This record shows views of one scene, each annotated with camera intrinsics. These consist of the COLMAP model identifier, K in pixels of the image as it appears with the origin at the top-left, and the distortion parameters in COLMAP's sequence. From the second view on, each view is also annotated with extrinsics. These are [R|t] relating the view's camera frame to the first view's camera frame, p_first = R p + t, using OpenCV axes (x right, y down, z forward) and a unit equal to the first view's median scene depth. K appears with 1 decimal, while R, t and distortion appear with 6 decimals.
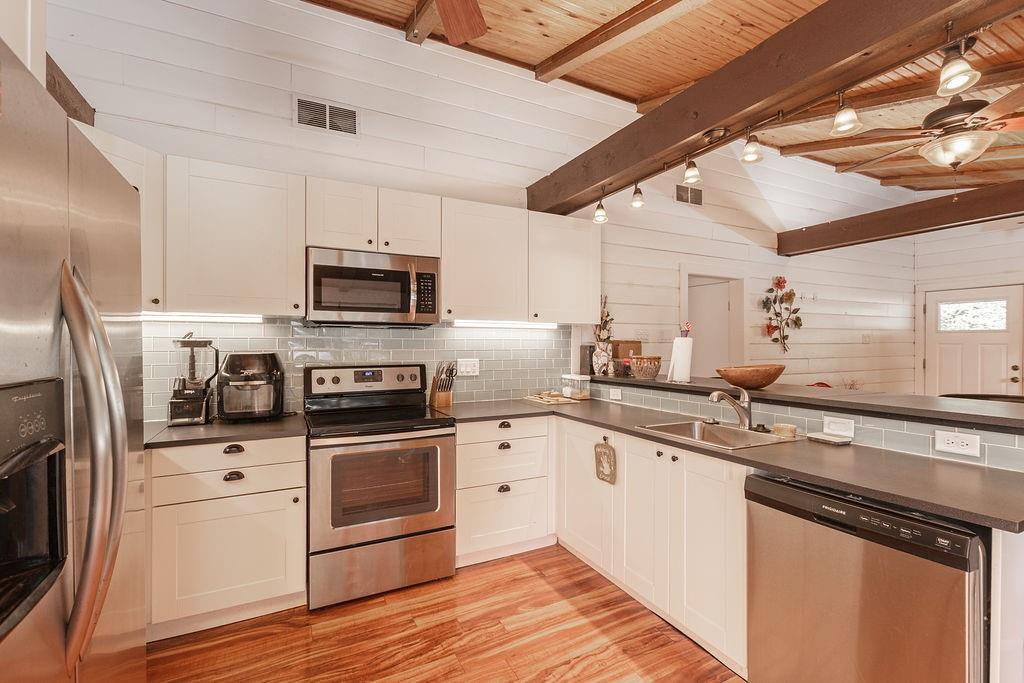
lens RADIAL K [[461.0, 0, 512.3], [0, 461.0, 345.1], [0, 0, 1]] dist [0.001147, 0.000280]
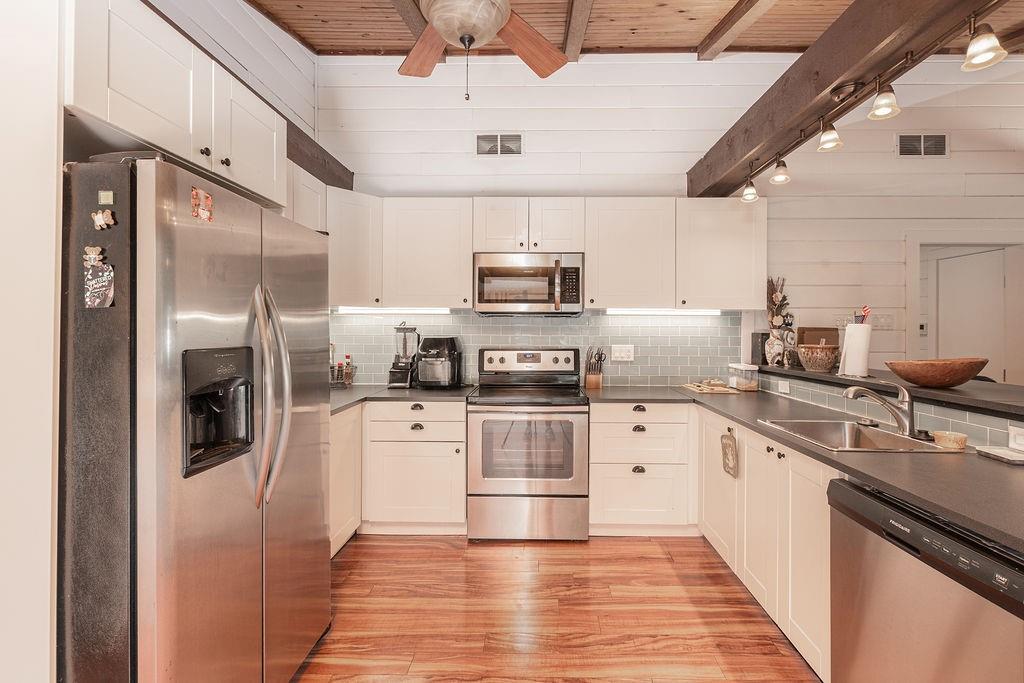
lens RADIAL K [[452.1, 0, 514.0], [0, 452.1, 330.8], [0, 0, 1]] dist [0.000372, -0.000214]
pose [[0.880926, 0.003347, -0.473242, 0.222963], [-0.004622, 0.999988, -0.001531, 0.000613], [0.473231, 0.003536, 0.880931, -0.035506]]
